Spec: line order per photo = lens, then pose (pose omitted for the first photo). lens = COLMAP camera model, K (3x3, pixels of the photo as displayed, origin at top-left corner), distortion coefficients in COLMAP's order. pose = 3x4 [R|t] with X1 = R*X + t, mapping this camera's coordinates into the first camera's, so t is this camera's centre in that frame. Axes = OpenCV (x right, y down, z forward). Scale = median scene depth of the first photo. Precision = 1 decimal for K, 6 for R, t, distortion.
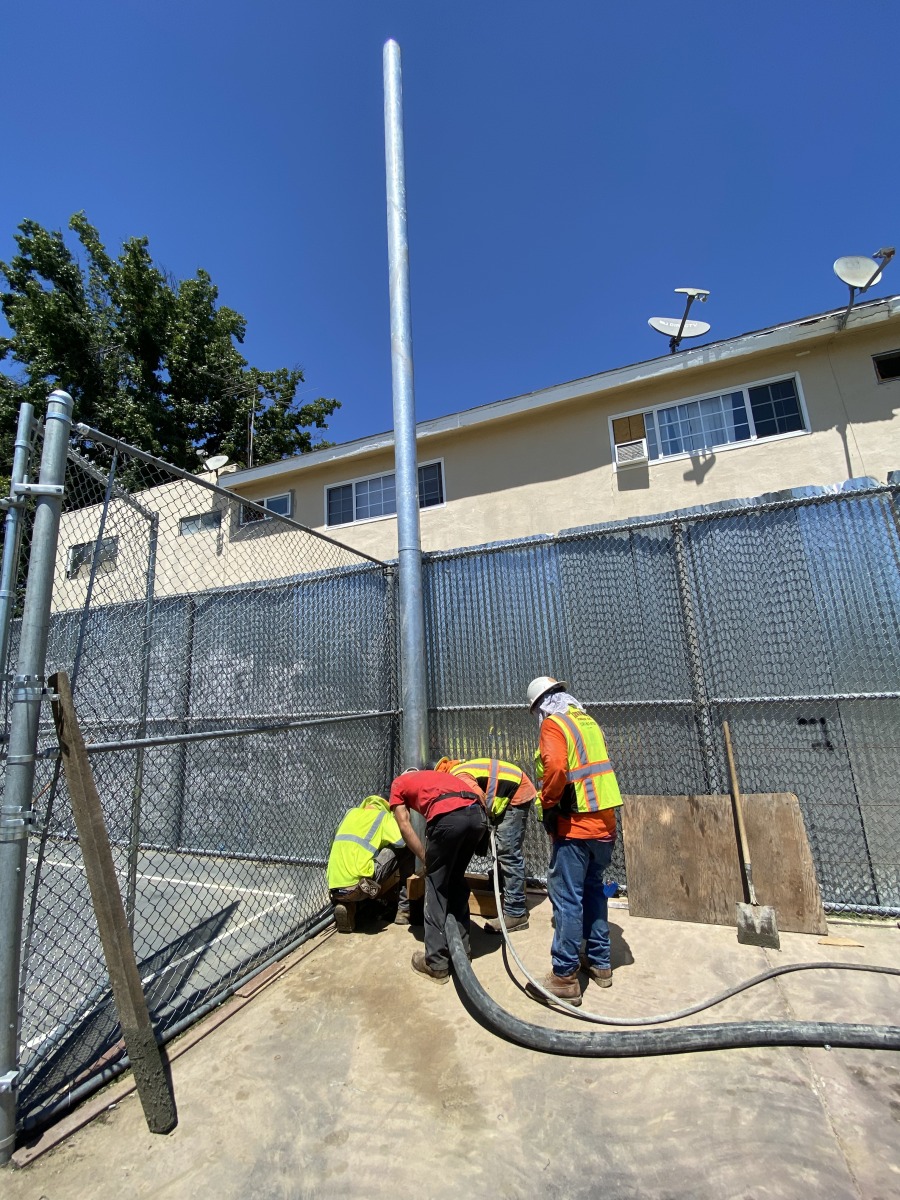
lens RADIAL K [[480.4, 0, 462.7], [0, 480.4, 602.9], [0, 0, 1]] dist [0.017648, -0.014879]
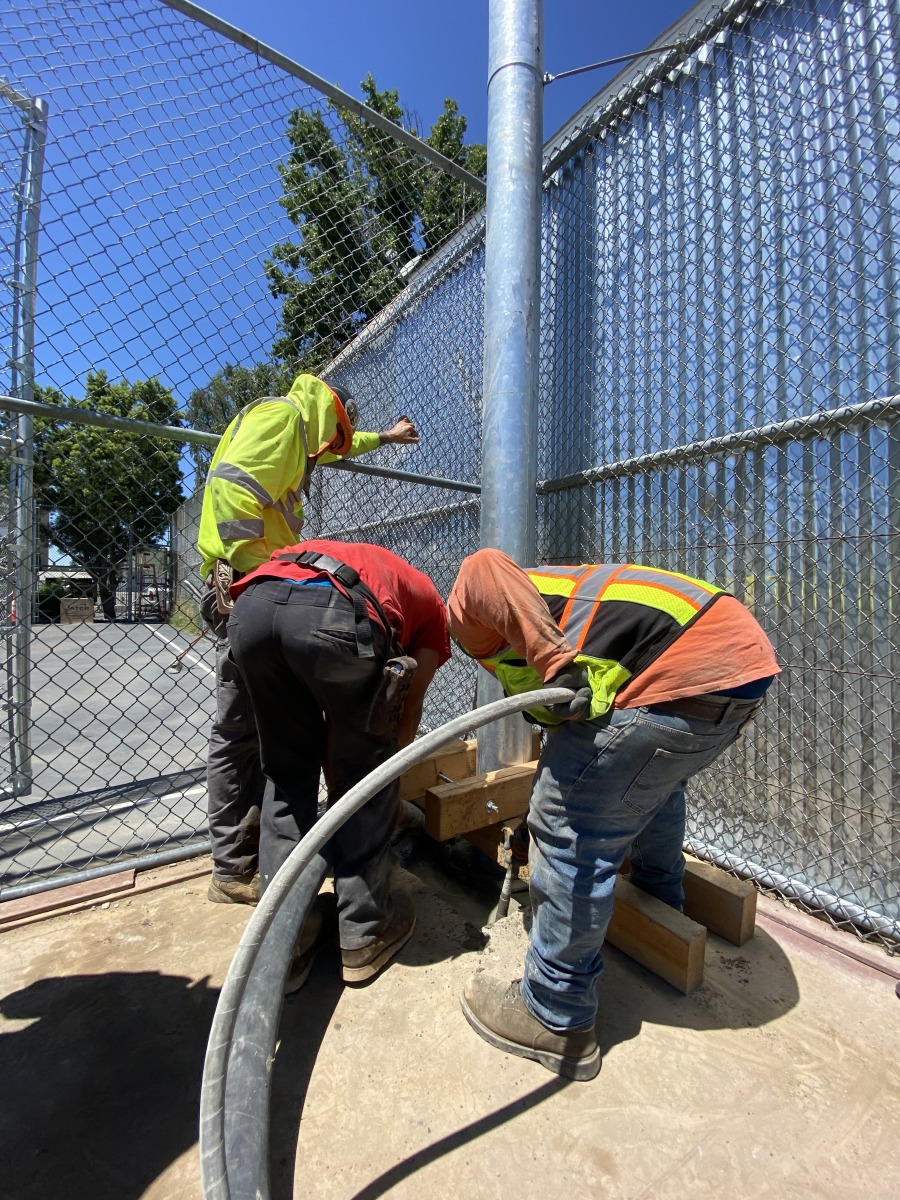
lens RADIAL K [[488.6, 0, 462.6], [0, 488.6, 604.3], [0, 0, 1]] dist [0.009691, -0.014678]
pose [[0.846336, 0.072570, -0.527682, 0.102315], [0.036036, 0.980605, 0.192656, 0.241955], [0.531429, -0.182067, 0.827306, 0.513188]]
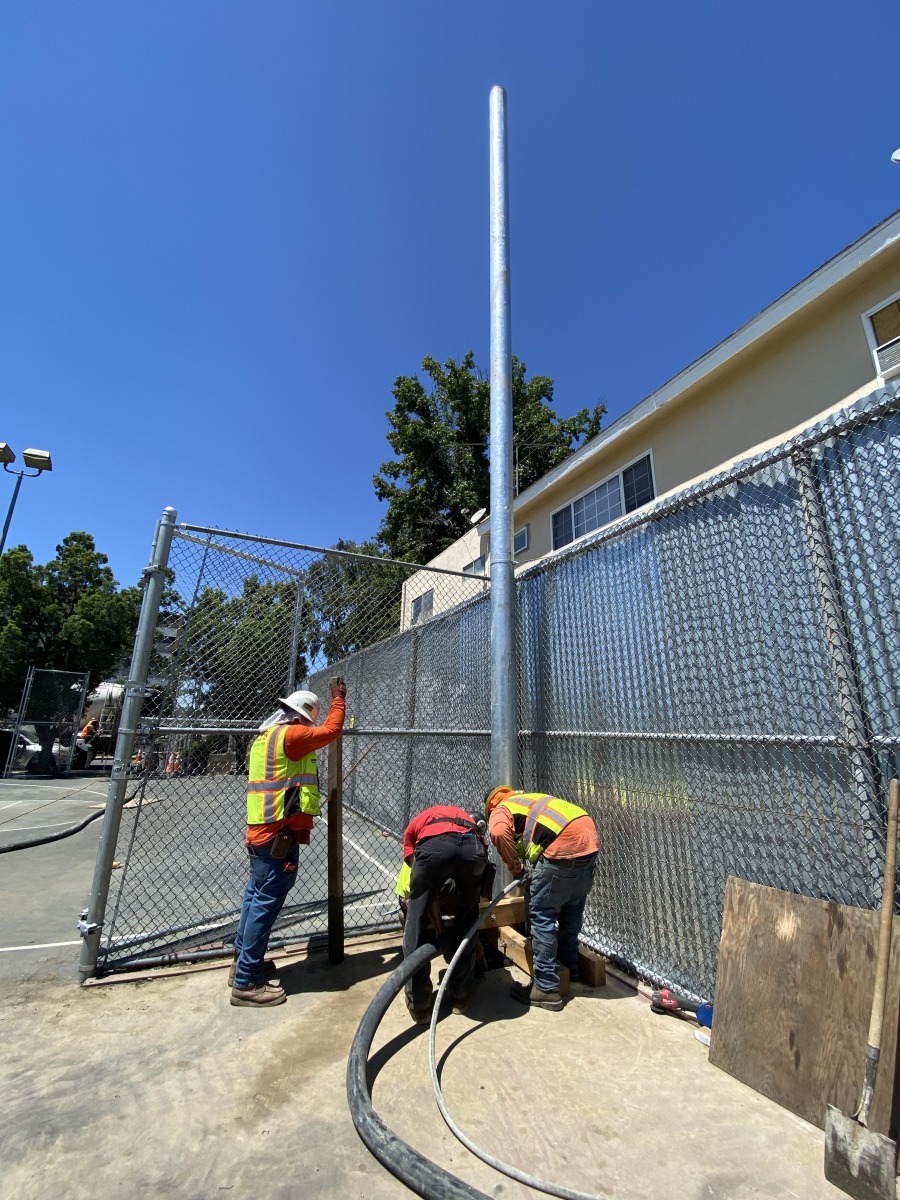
lens RADIAL K [[488.6, 0, 462.6], [0, 488.6, 604.3], [0, 0, 1]] dist [0.009691, -0.014678]
pose [[0.742215, -0.112934, -0.660577, 0.445953], [0.072350, 0.993441, -0.088549, 0.050217], [0.666245, 0.017929, 0.745518, 0.206175]]
